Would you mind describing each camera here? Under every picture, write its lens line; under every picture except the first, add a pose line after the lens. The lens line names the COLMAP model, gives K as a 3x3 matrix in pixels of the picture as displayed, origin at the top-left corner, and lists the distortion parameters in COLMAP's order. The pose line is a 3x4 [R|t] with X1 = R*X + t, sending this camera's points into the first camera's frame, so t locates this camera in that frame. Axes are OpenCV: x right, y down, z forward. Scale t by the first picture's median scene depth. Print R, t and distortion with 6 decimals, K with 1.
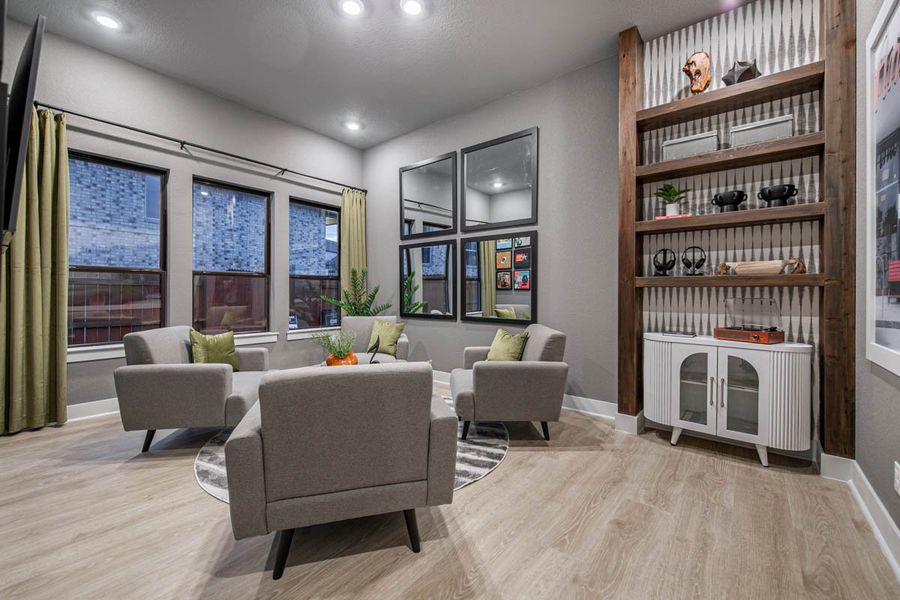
lens RADIAL K [[387.8, 0, 454.0], [0, 387.8, 295.6], [0, 0, 1]] dist [0.002277, -0.000101]
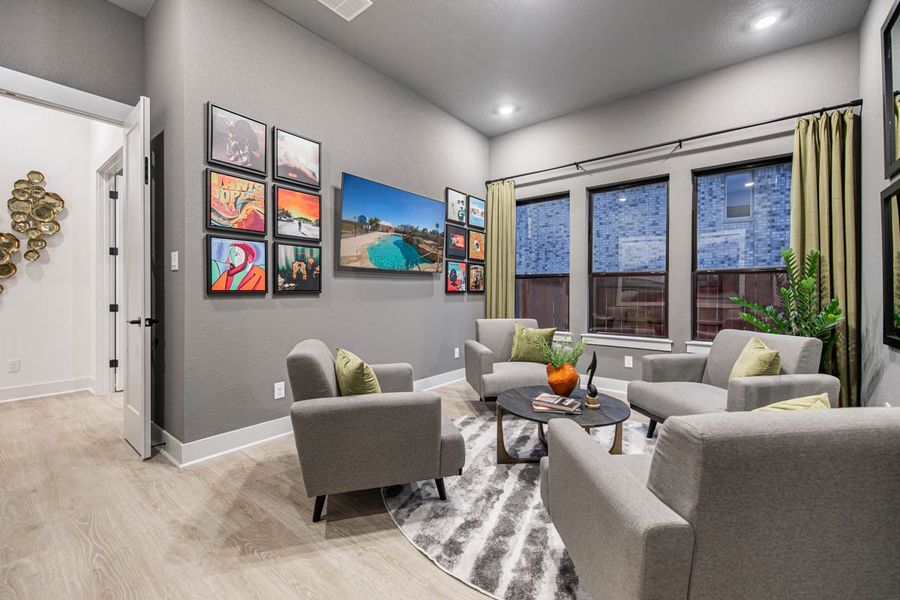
lens RADIAL K [[387.8, 0, 454.0], [0, 387.8, 295.6], [0, 0, 1]] dist [0.002277, -0.000101]
pose [[-0.037717, 0.004940, -0.999276, 0.399089], [-0.009566, 0.999940, 0.005304, -0.001188], [0.999243, 0.009759, -0.037667, 0.568146]]
